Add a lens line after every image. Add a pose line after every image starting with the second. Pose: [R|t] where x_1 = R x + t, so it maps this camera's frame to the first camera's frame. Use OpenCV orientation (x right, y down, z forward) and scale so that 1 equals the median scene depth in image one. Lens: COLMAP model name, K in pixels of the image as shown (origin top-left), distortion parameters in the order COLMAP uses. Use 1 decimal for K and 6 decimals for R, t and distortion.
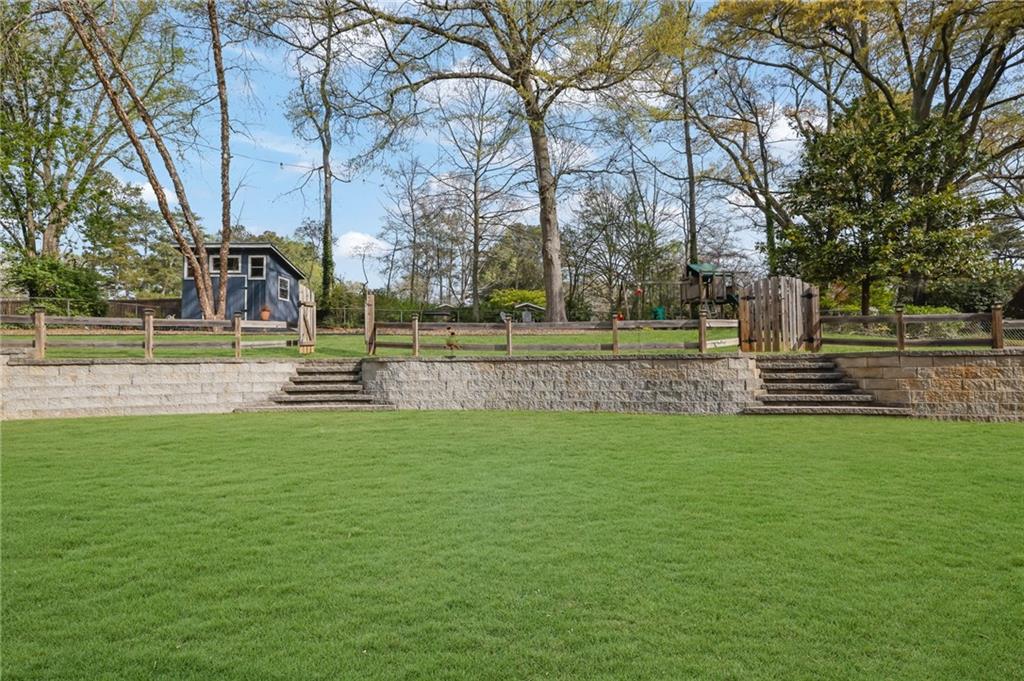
lens RADIAL K [[474.0, 0, 512.0], [0, 474.0, 340.5], [0, 0, 1]] dist [-0.032156, 0.000173]
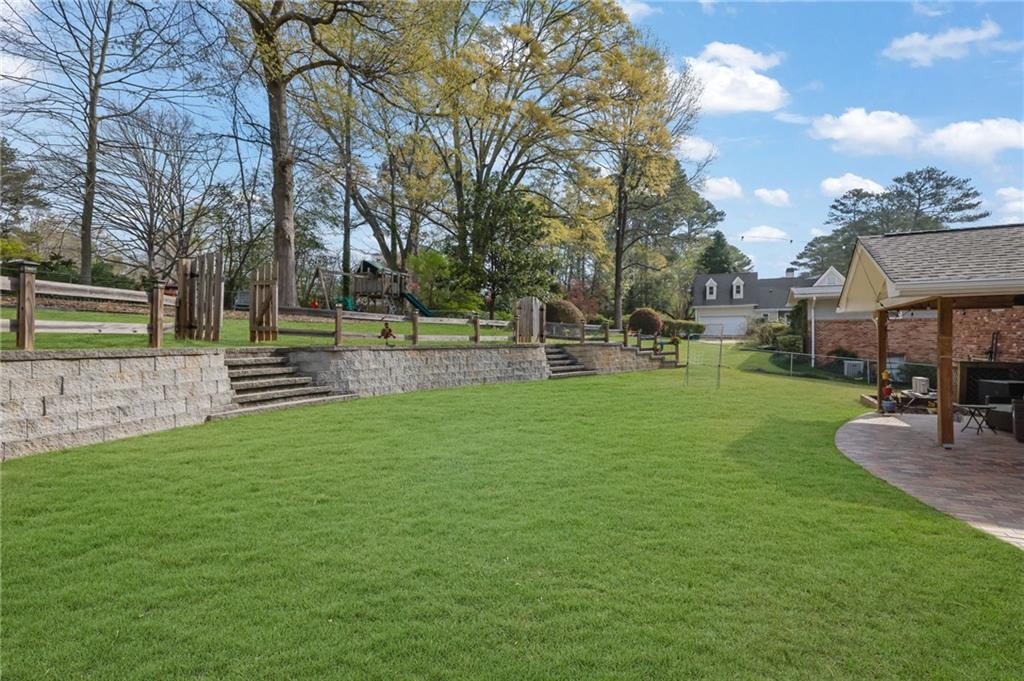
lens RADIAL K [[474.0, 0, 512.0], [0, 474.0, 340.5], [0, 0, 1]] dist [-0.032156, 0.000173]
pose [[0.505853, 0.008590, 0.862577, -0.943628], [-0.033058, 0.999409, 0.009434, 0.003098], [-0.861986, -0.033287, 0.505838, 0.213047]]
